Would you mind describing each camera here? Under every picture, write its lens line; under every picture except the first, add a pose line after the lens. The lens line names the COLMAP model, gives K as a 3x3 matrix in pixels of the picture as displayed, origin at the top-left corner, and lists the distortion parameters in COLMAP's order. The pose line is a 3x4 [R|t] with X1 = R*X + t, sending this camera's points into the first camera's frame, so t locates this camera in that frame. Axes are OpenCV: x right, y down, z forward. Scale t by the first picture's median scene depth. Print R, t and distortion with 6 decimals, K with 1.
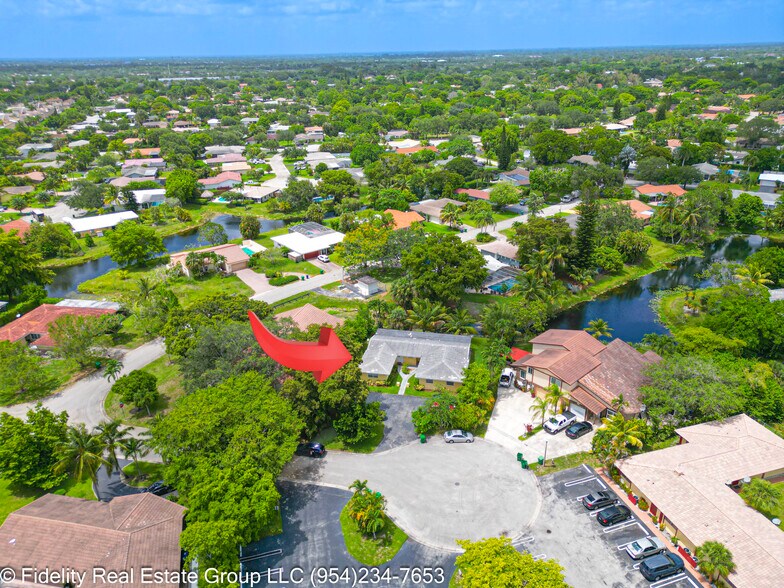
lens RADIAL K [[550.8, 0, 392.0], [0, 550.8, 294.0], [0, 0, 1]] dist [0.075382, -0.087120]
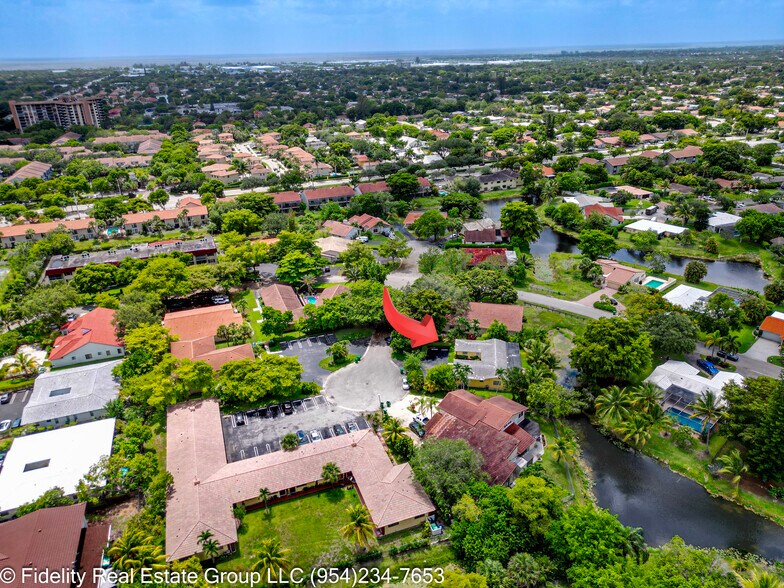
lens RADIAL K [[550.8, 0, 392.0], [0, 550.8, 294.0], [0, 0, 1]] dist [0.075382, -0.087120]
pose [[0.067858, 0.415557, -0.907032, 0.930172], [-0.382292, 0.850569, 0.361088, -0.333236], [0.921547, 0.322249, 0.216582, 0.336428]]
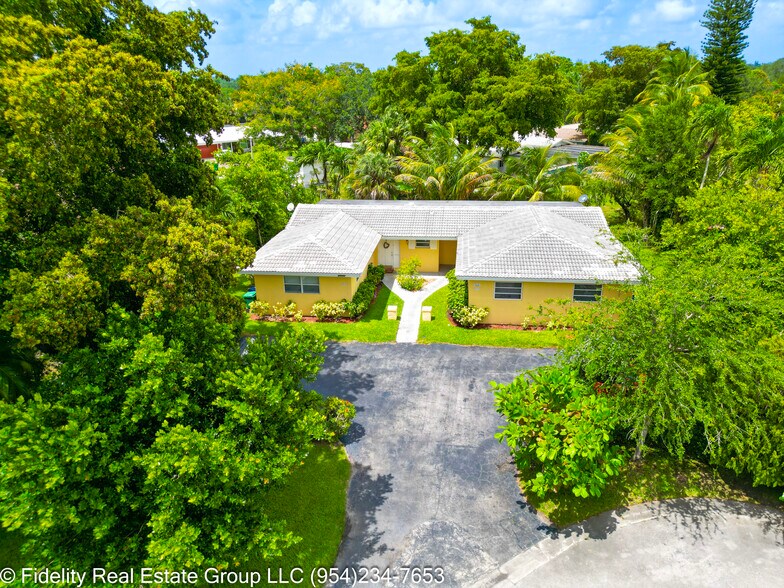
lens RADIAL K [[550.8, 0, 392.0], [0, 550.8, 294.0], [0, 0, 1]] dist [0.075382, -0.087120]
pose [[0.996655, -0.037502, 0.072617, -0.006966], [0.040877, 0.998125, -0.045560, 0.122301], [-0.070772, 0.048376, 0.996319, 0.526053]]
